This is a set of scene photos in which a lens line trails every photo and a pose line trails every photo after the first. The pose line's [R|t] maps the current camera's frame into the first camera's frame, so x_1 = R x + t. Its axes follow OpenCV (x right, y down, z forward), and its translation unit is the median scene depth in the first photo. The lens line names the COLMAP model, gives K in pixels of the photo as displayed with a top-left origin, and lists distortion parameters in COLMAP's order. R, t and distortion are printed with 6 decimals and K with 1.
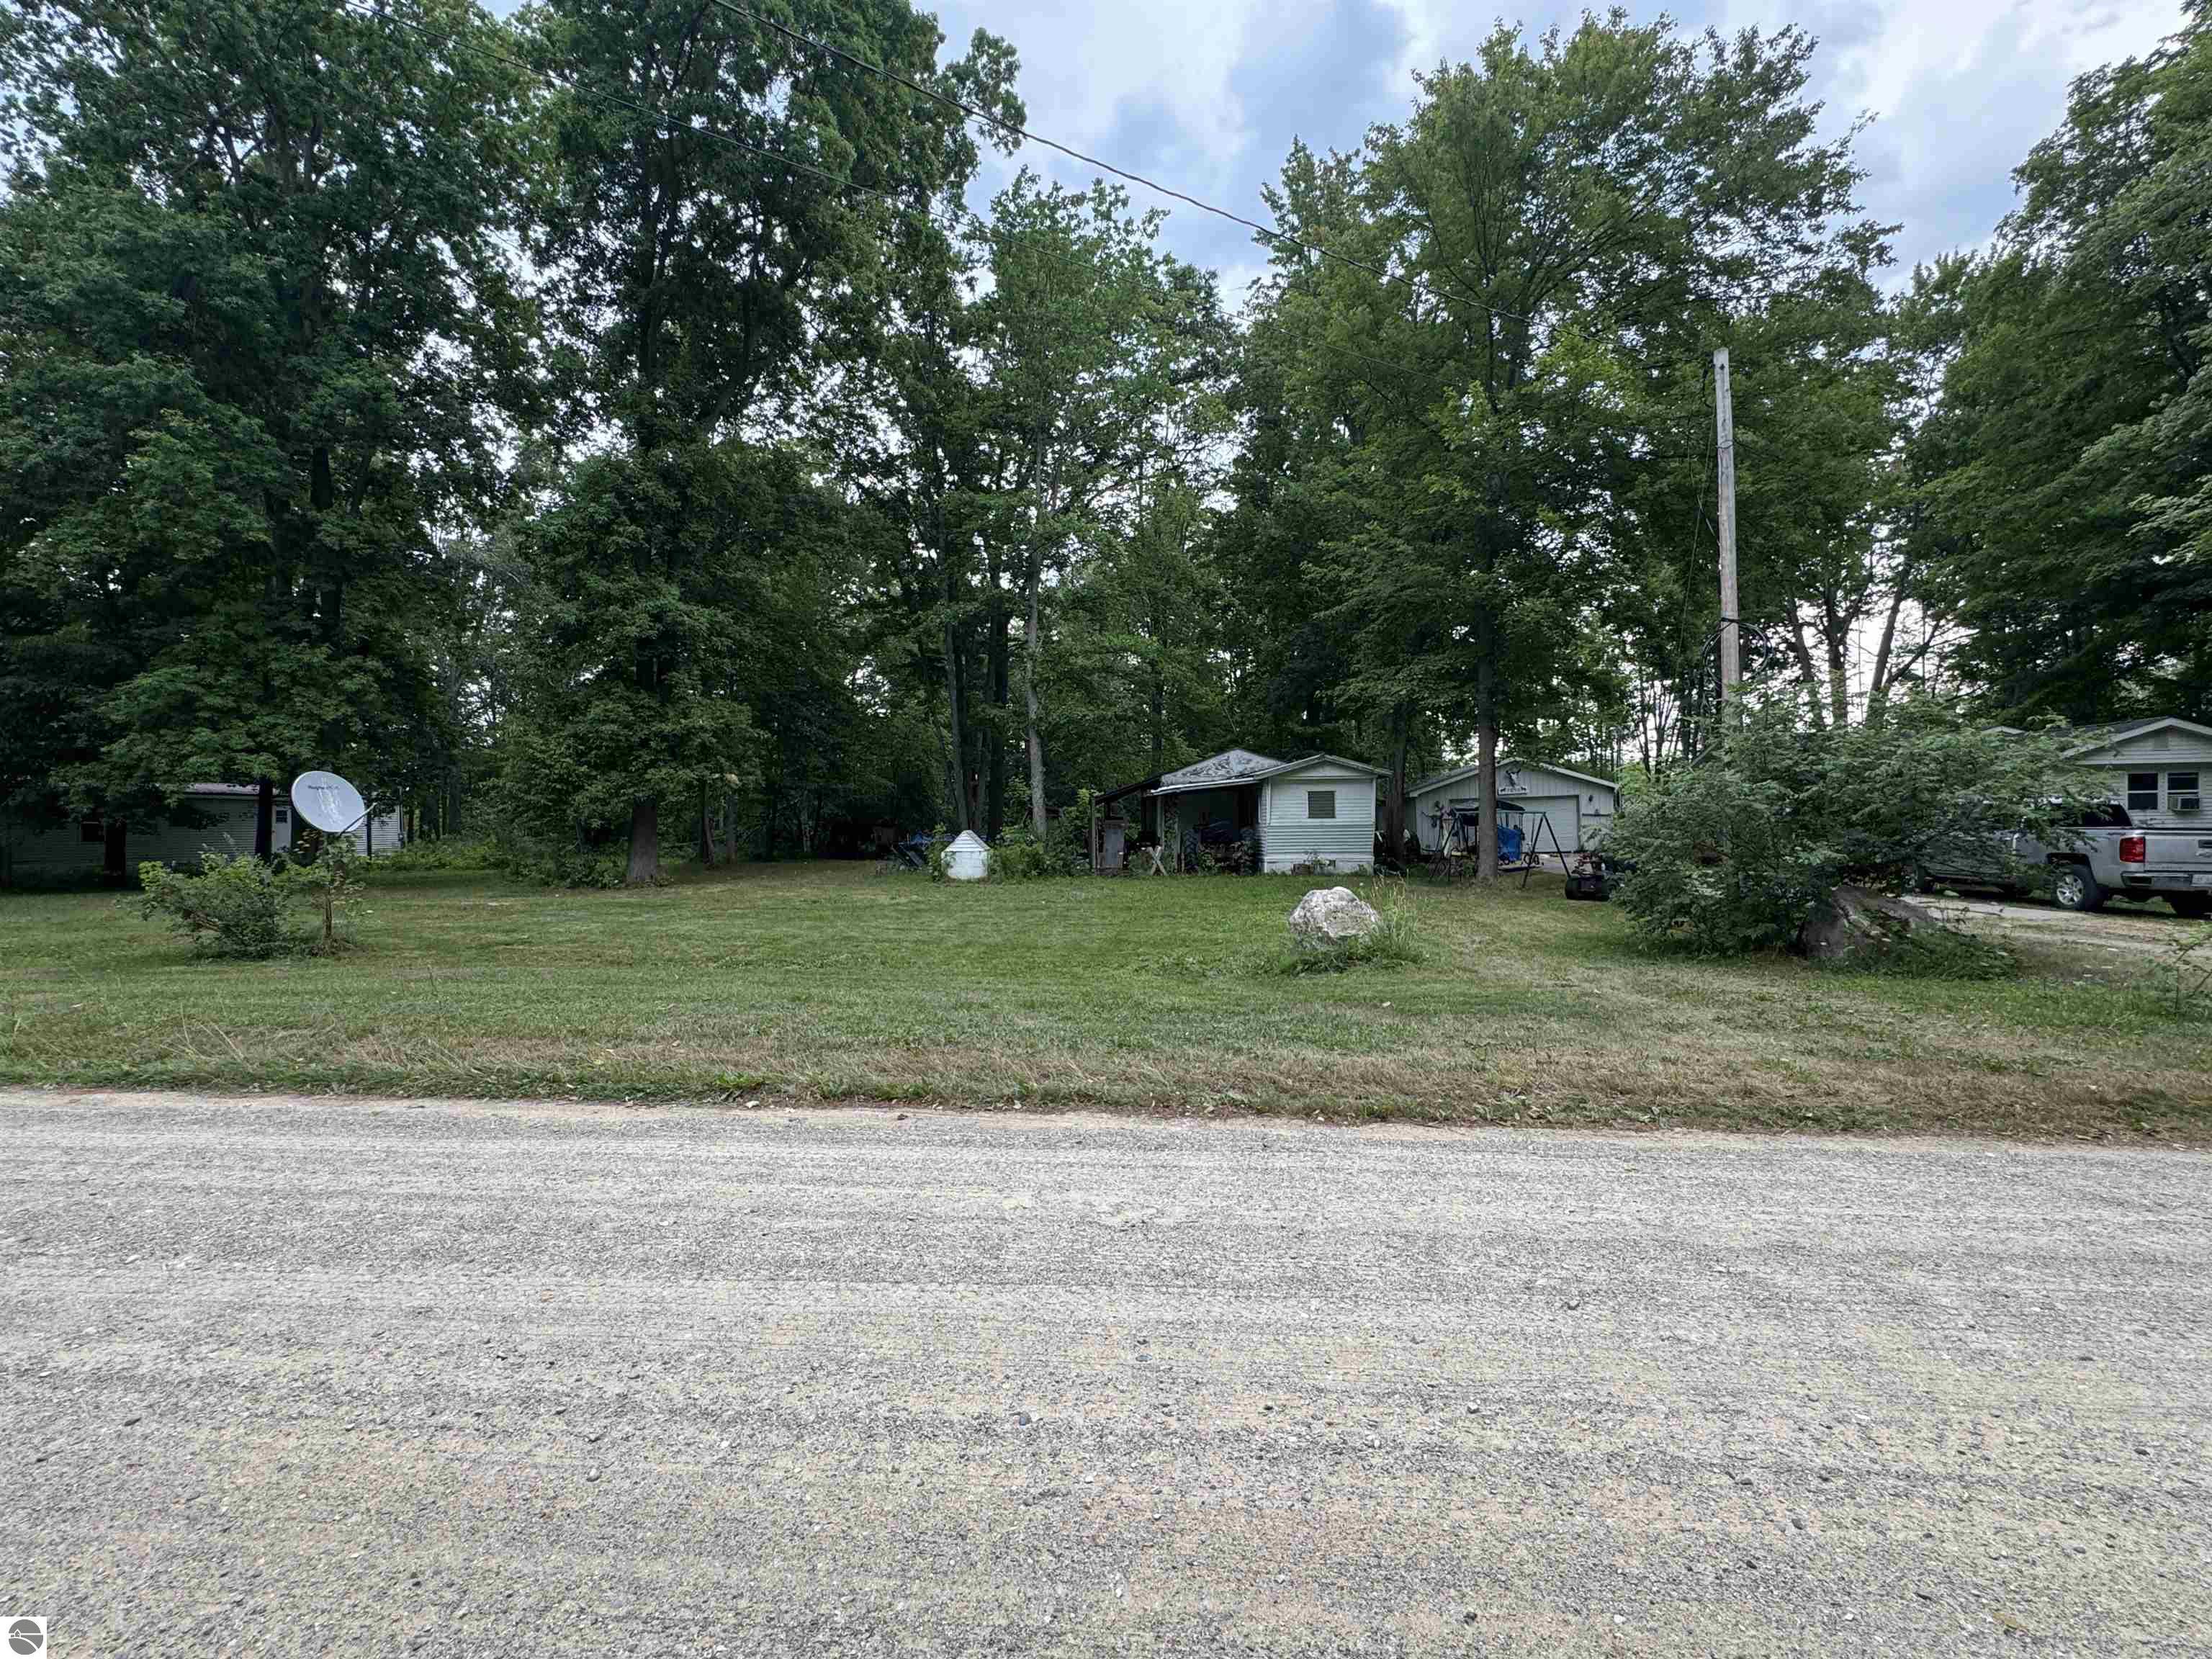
lens RADIAL K [[990.1, 0, 1110.1], [0, 990.1, 824.3], [0, 0, 1]] dist [-0.001382, -0.000110]
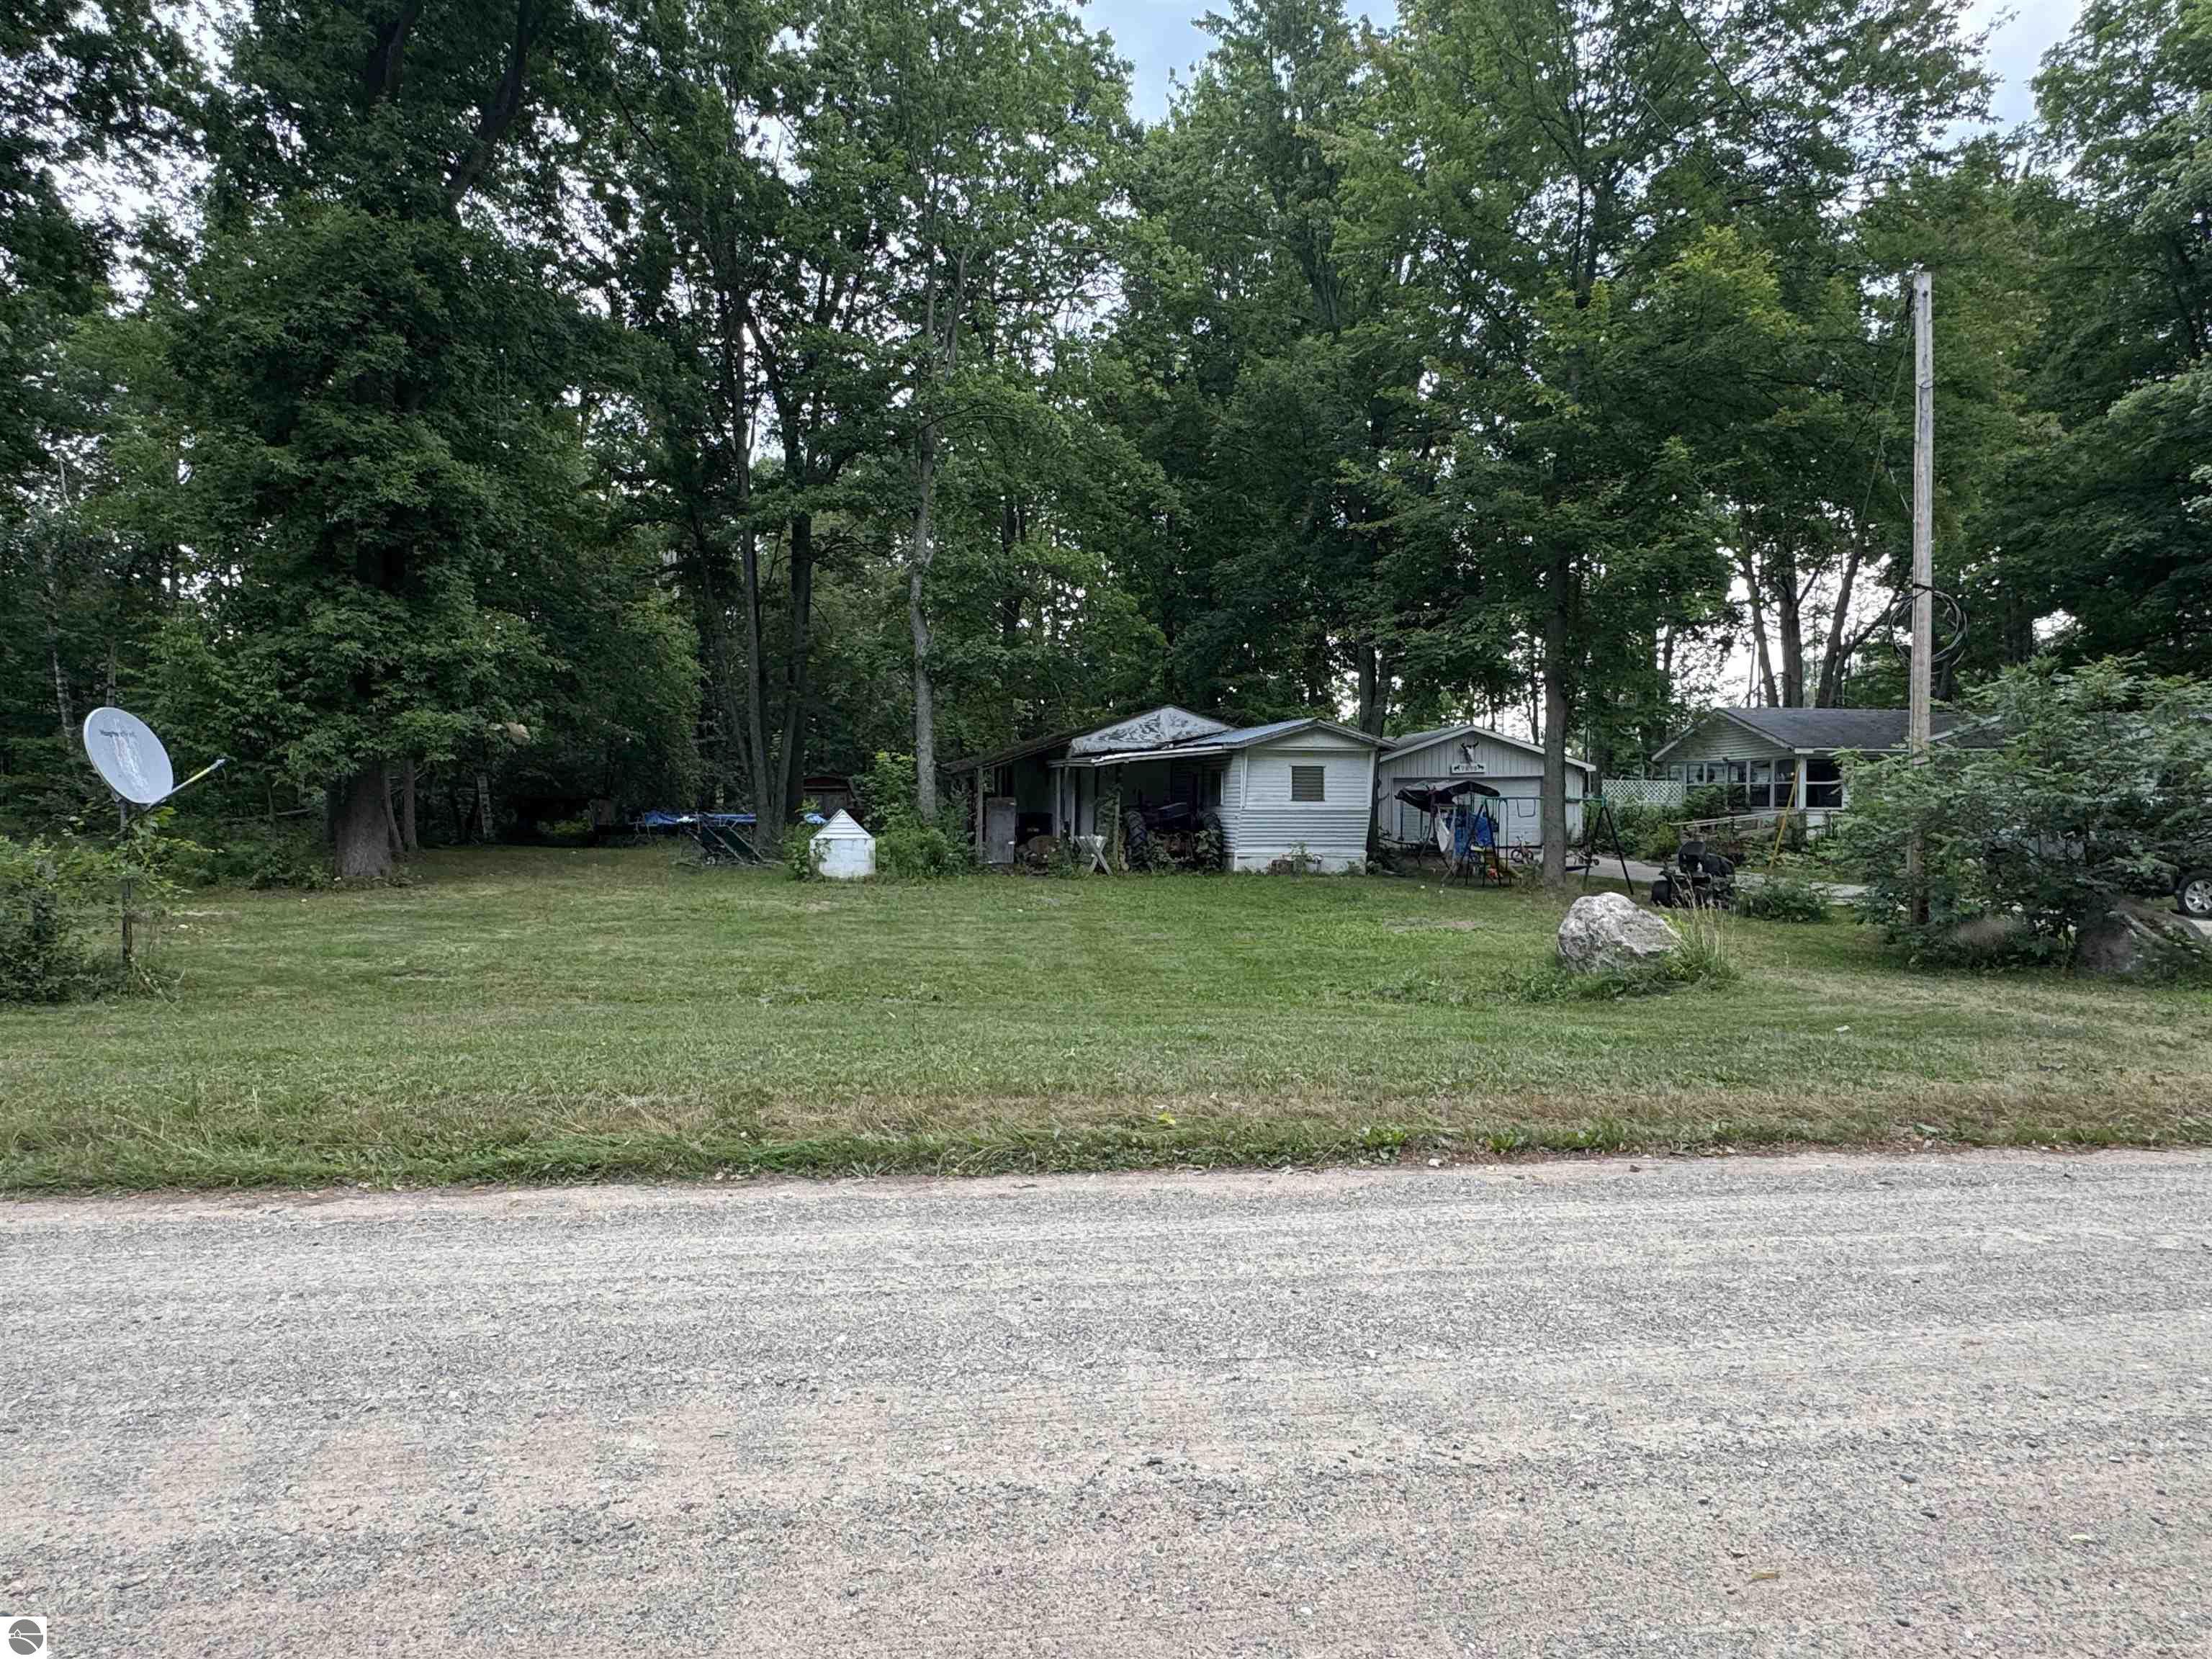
lens RADIAL K [[1379.7, 0, 1099.6], [0, 1379.7, 822.5], [0, 0, 1]] dist [0.001138, 0.001550]
pose [[0.971461, 0.014004, 0.236786, -0.198269], [-0.017904, 0.999737, 0.014329, -0.001949], [-0.236523, -0.018160, 0.971456, -0.008464]]
